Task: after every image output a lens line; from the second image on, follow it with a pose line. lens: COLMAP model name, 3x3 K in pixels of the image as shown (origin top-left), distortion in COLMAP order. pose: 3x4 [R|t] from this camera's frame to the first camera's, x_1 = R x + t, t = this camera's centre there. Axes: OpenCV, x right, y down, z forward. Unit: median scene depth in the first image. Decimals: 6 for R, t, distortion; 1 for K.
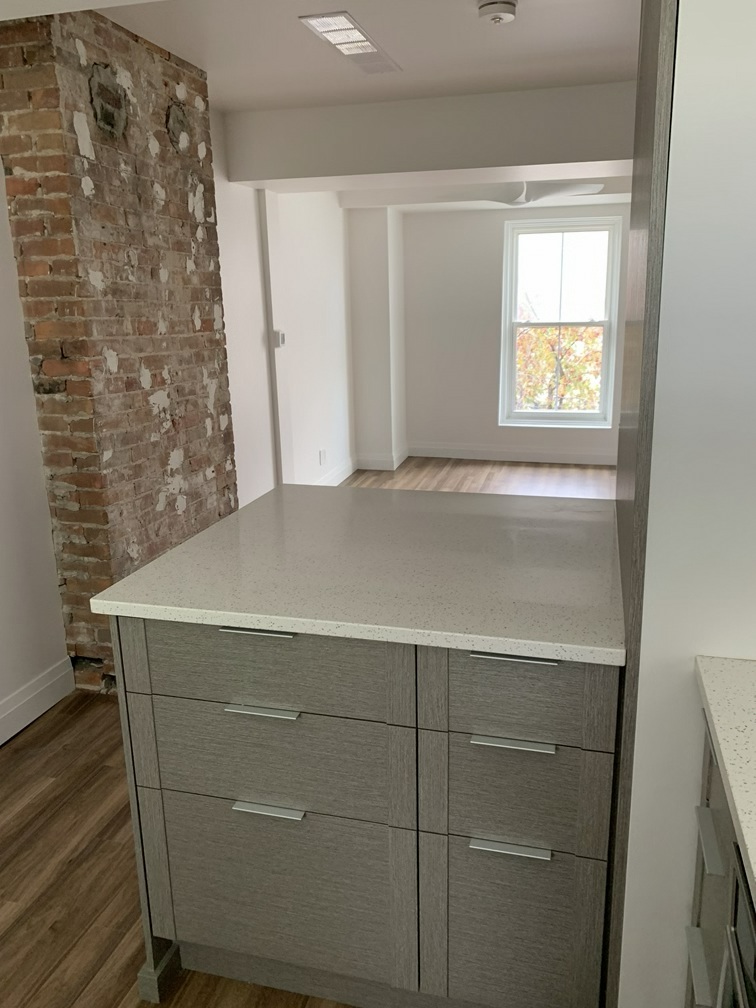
lens RADIAL K [[774.3, 0, 384.7], [0, 774.3, 498.9], [0, 0, 1]] dist [0.025084, -0.018095]
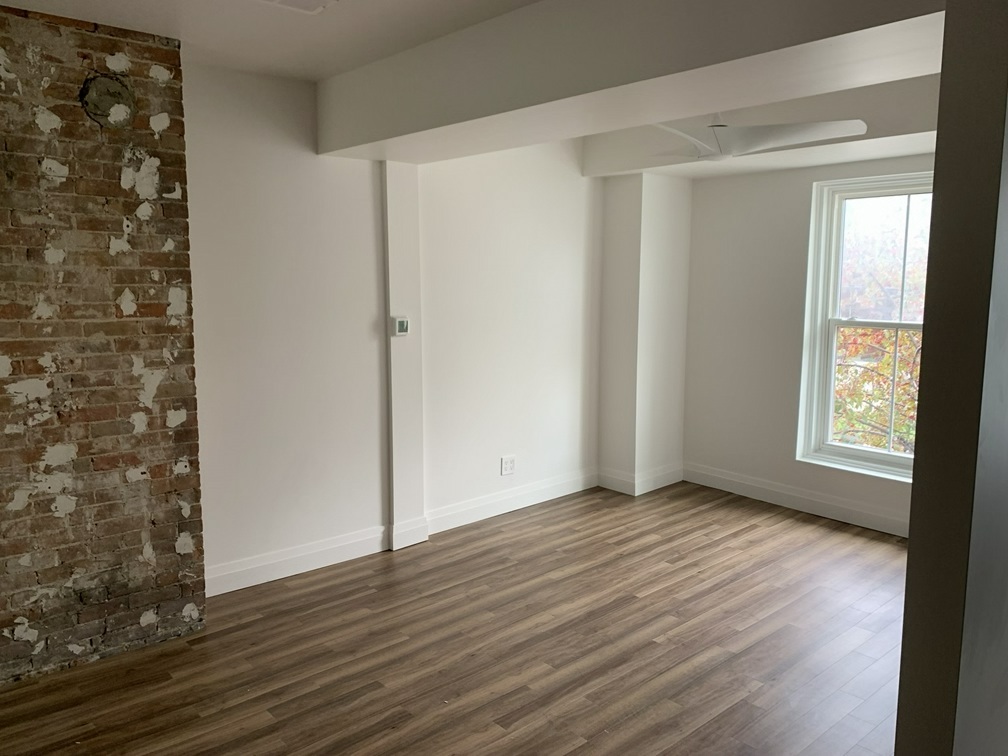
lens RADIAL K [[774.3, 0, 500.5], [0, 774.3, 383.6], [0, 0, 1]] dist [0.025084, -0.018095]
pose [[0.827592, 0.099377, -0.552464, 0.638906], [-0.159171, 0.985353, -0.061193, -0.157589], [0.538290, 0.138579, 0.831288, 0.509851]]
